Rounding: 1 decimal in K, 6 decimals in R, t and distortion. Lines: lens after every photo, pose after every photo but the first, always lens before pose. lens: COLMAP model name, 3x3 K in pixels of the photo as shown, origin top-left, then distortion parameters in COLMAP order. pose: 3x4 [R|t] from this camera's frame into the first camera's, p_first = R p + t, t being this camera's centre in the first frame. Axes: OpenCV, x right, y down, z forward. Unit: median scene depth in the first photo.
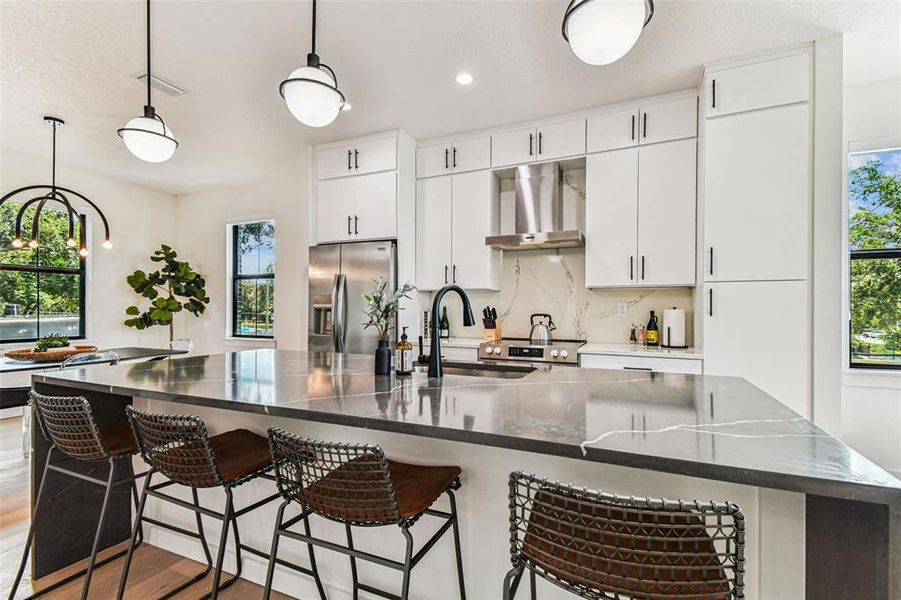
lens RADIAL K [[406.4, 0, 452.6], [0, 406.4, 306.9], [0, 0, 1]] dist [0.073238, -0.038184]
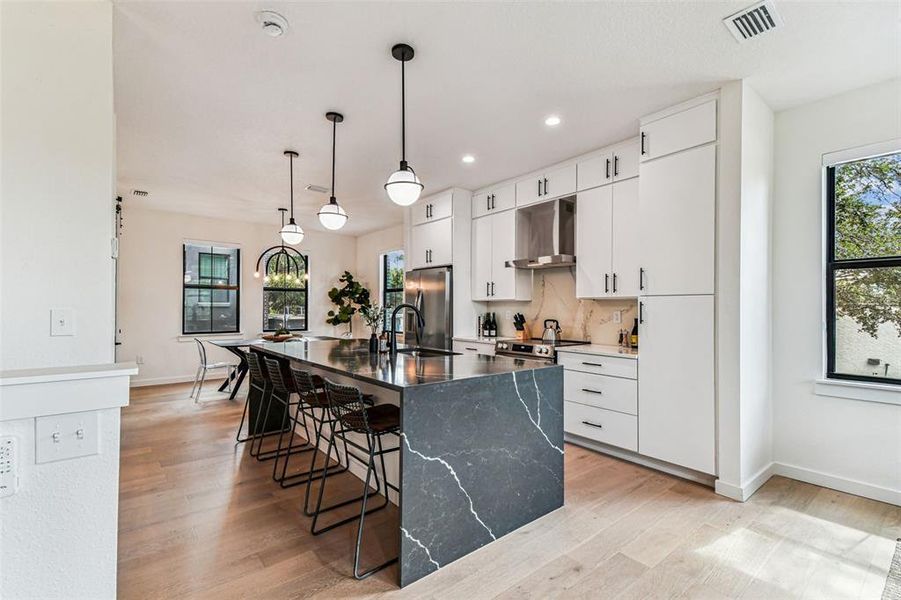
lens RADIAL K [[406.4, 0, 452.6], [0, 406.4, 306.9], [0, 0, 1]] dist [0.073238, -0.038184]
pose [[0.893818, -0.000736, -0.448429, 0.479272], [-0.000581, 0.999996, -0.002799, -0.017106], [0.448429, 0.002762, 0.893814, -0.243926]]
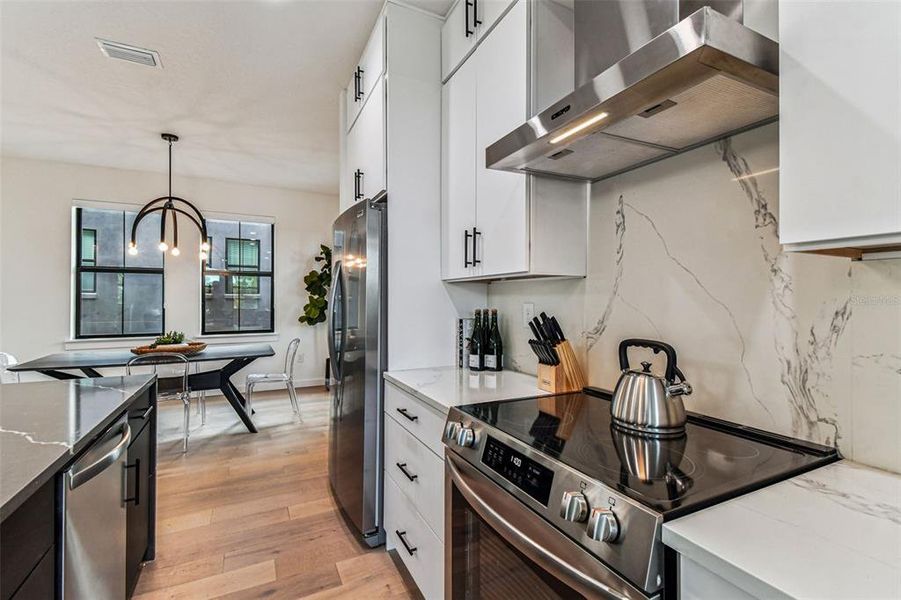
lens RADIAL K [[405.3, 0, 455.5], [0, 405.3, 294.0], [0, 0, 1]] dist [0.027699, -0.000038]
pose [[0.775529, -0.010342, -0.631227, 0.288841], [0.002496, 0.999908, -0.013315, -0.015875], [0.631307, 0.008751, 0.775484, 0.605782]]
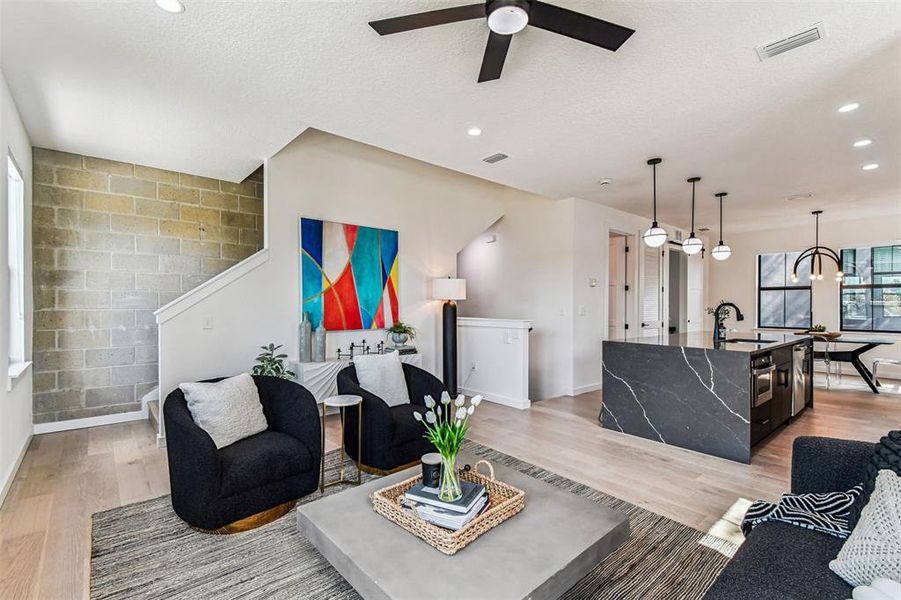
lens RADIAL K [[406.4, 0, 452.6], [0, 406.4, 306.9], [0, 0, 1]] dist [0.073238, -0.038184]
pose [[-0.413496, 0.000675, -0.910506, 1.396620], [-0.001508, 0.999998, 0.001426, -0.013950], [0.910505, 0.001962, -0.413494, 0.267296]]
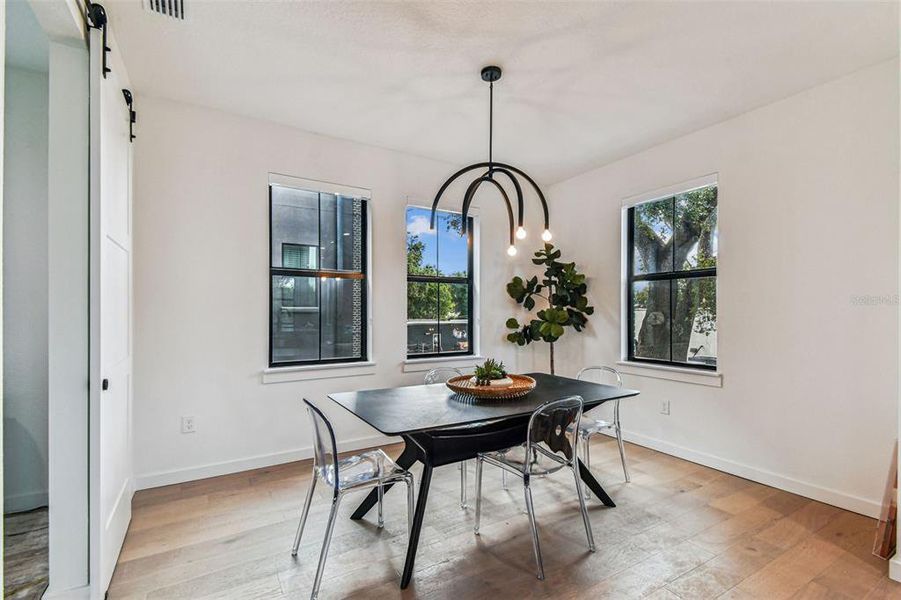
lens RADIAL K [[406.4, 0, 452.6], [0, 406.4, 306.9], [0, 0, 1]] dist [0.073238, -0.038184]
pose [[0.822619, -0.013595, -0.568431, -0.555911], [0.003518, 0.999817, -0.018821, -0.014559], [0.568582, 0.013483, 0.822516, 0.341467]]
